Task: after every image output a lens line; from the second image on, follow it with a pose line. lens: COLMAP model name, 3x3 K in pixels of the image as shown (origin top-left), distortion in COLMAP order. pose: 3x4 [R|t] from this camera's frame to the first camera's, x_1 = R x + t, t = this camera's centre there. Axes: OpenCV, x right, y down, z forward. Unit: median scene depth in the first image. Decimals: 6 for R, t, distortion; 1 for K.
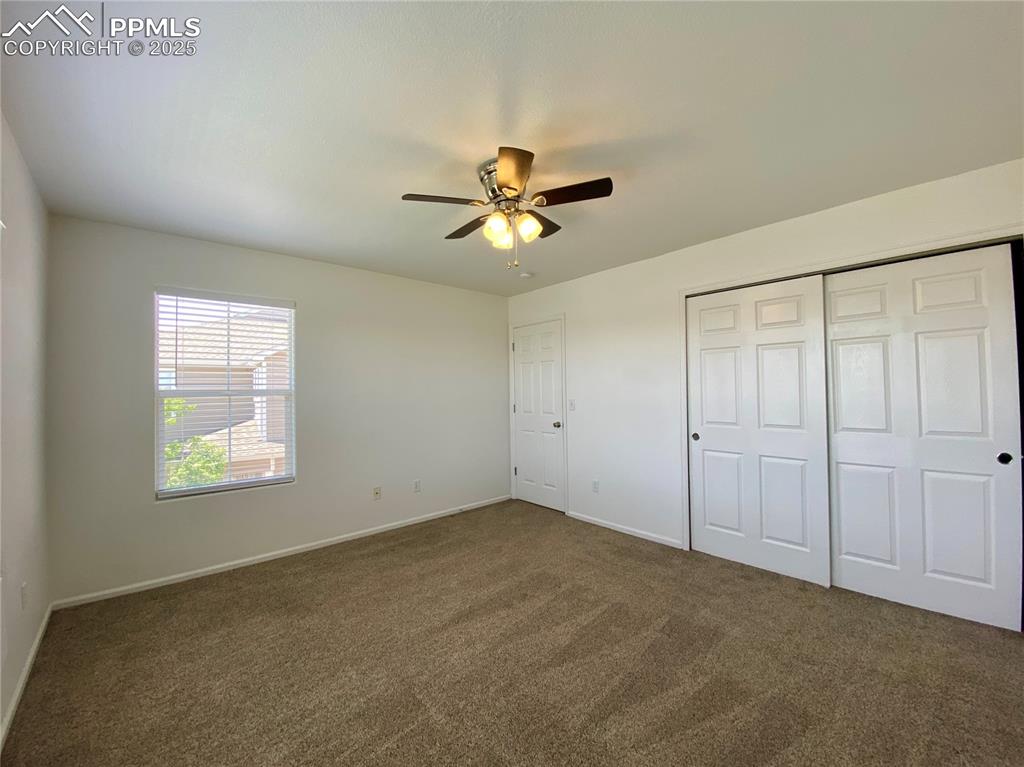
lens RADIAL K [[411.4, 0, 513.4], [0, 411.4, 382.9], [0, 0, 1]] dist [0.038418, -0.026197]
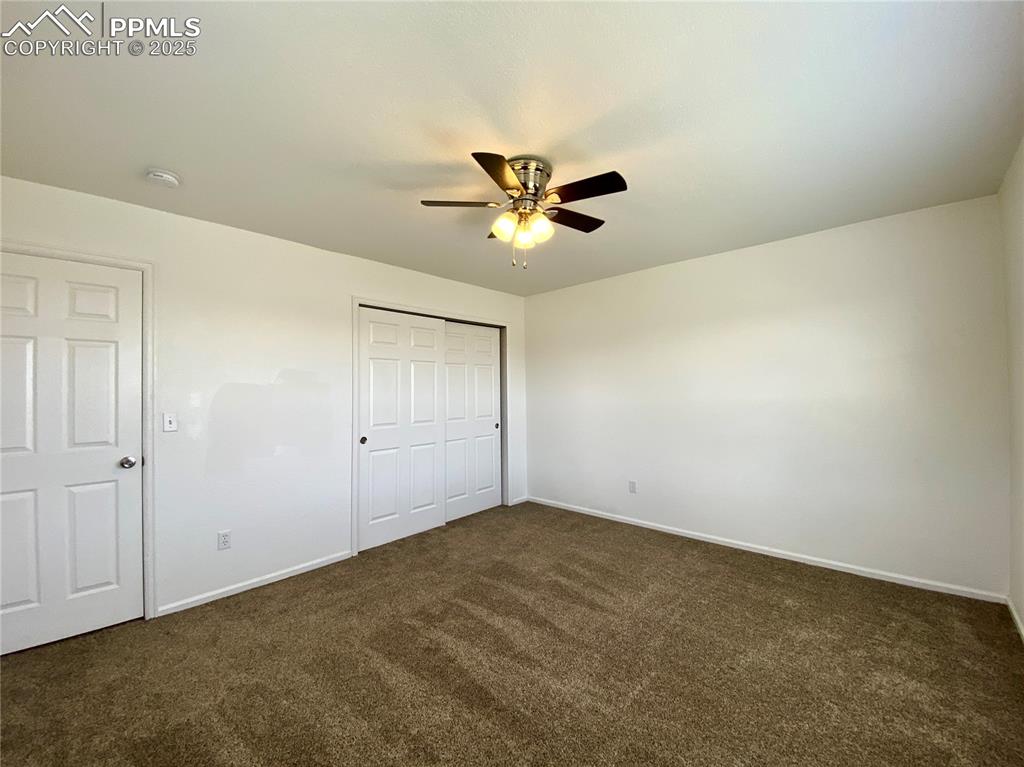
lens RADIAL K [[411.4, 0, 513.4], [0, 411.4, 382.9], [0, 0, 1]] dist [0.038418, -0.026197]
pose [[-0.086522, 0.031430, 0.995754, -0.724168], [-0.003683, 0.999485, -0.031868, 0.018510], [-0.996243, -0.006425, -0.086361, 0.811894]]
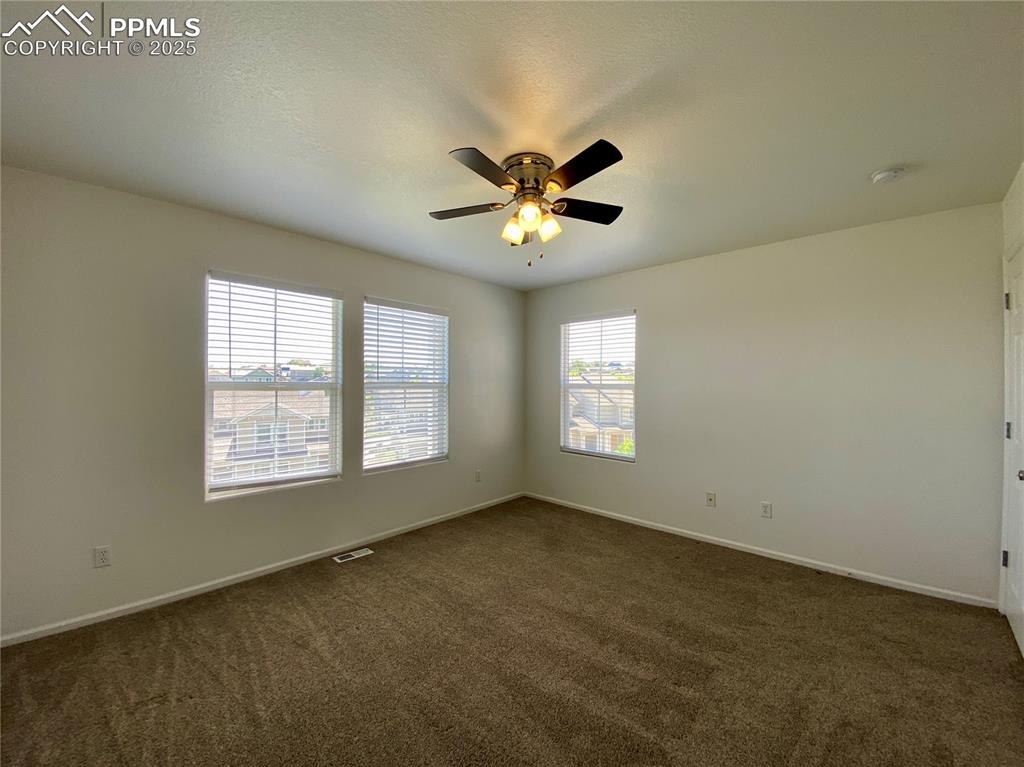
lens RADIAL K [[411.4, 0, 513.4], [0, 411.4, 382.9], [0, 0, 1]] dist [0.038418, -0.026197]
pose [[0.126306, 0.013433, -0.991900, 0.689366], [0.005072, 0.999886, 0.014187, -0.006744], [0.991978, -0.006823, 0.126224, 0.608453]]
